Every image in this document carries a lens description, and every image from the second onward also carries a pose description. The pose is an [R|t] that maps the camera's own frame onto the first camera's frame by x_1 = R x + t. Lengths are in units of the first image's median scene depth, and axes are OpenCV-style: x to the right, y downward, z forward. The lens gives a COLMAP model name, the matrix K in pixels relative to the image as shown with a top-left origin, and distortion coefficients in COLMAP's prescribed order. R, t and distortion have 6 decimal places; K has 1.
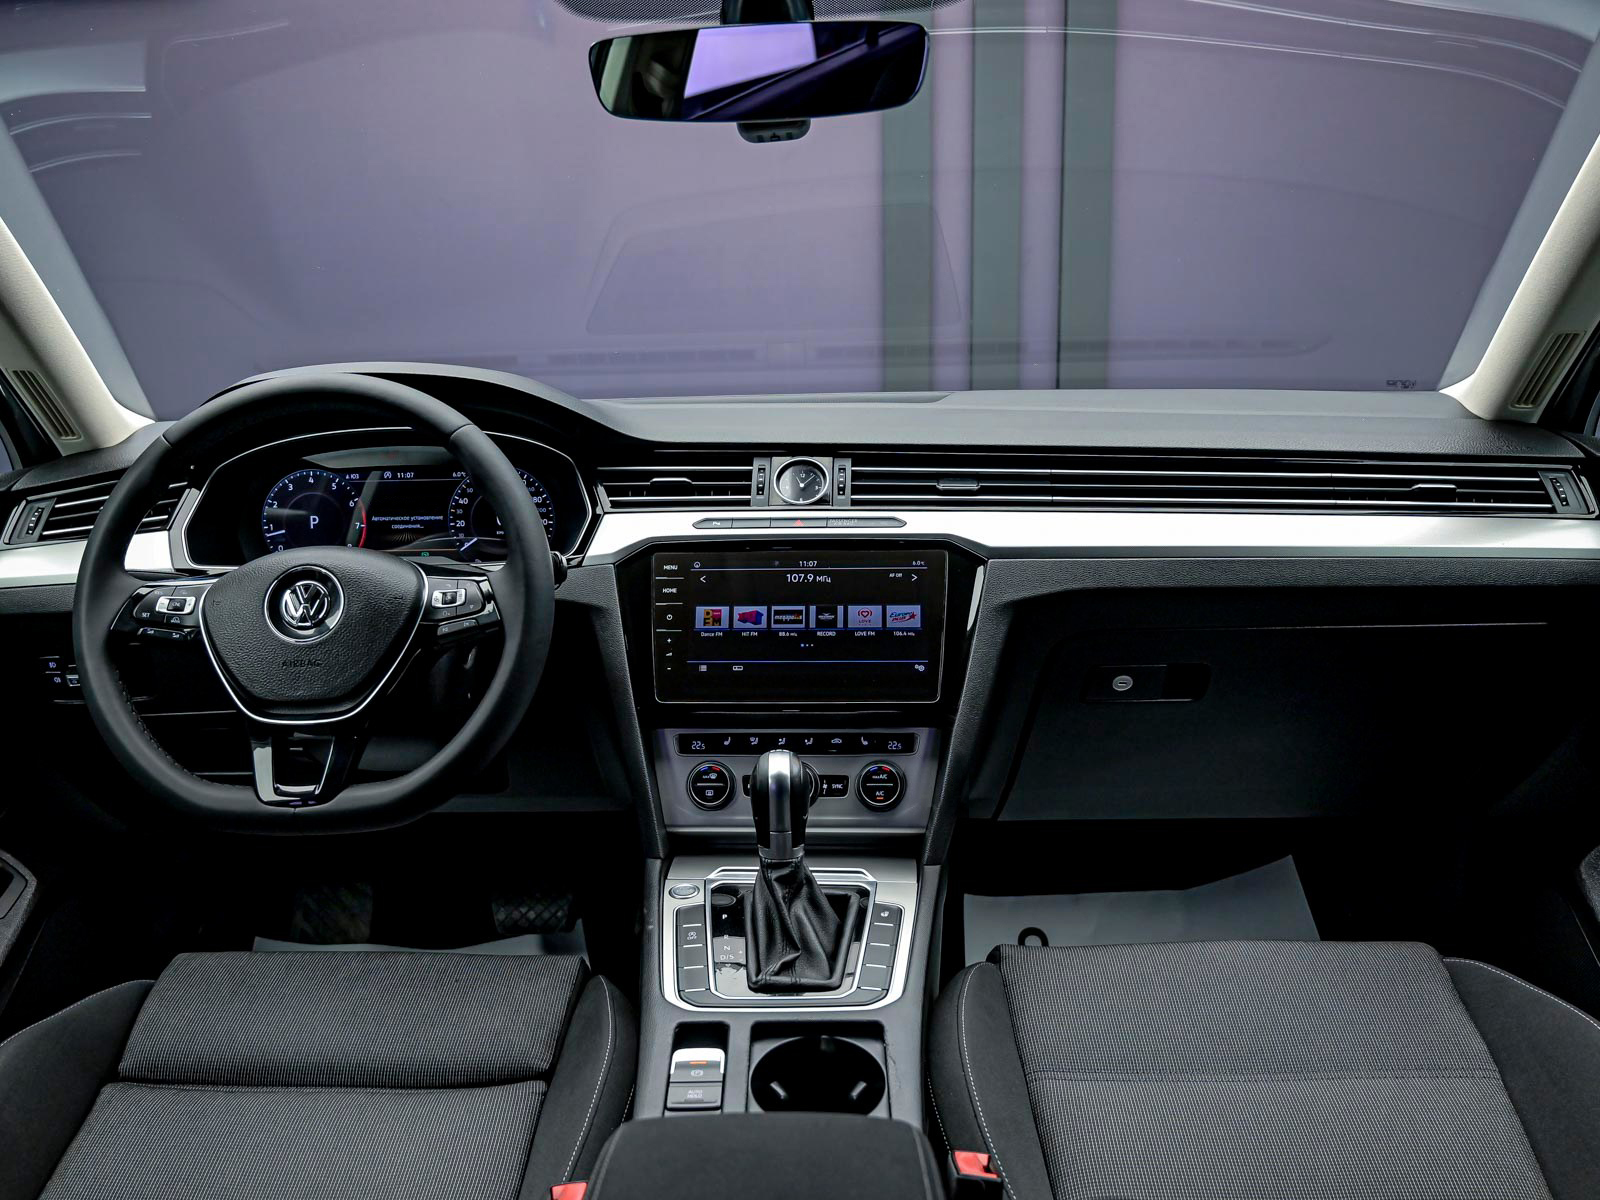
lens RADIAL K [[1219.0, 0, 798.4], [0, 1219.0, 599.7], [0, 0, 1]] dist [-0.006886, -0.000744]
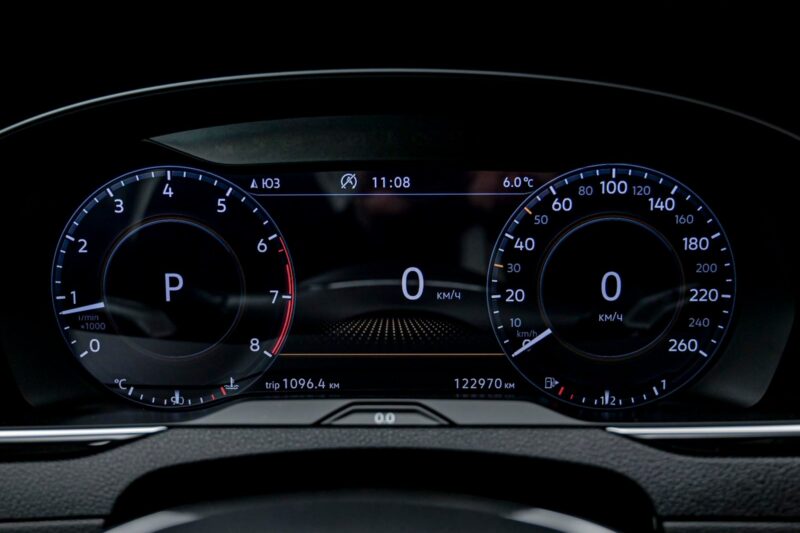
lens RADIAL K [[813.5, 0, 400.8], [0, 813.5, 266.6], [0, 0, 1]] dist [-0.005718, 0.000000]
pose [[0.999485, 0.010848, 0.030191, -0.326743], [-0.011238, 0.999855, 0.012794, -0.075988], [-0.030048, -0.013127, 0.999462, 0.710182]]
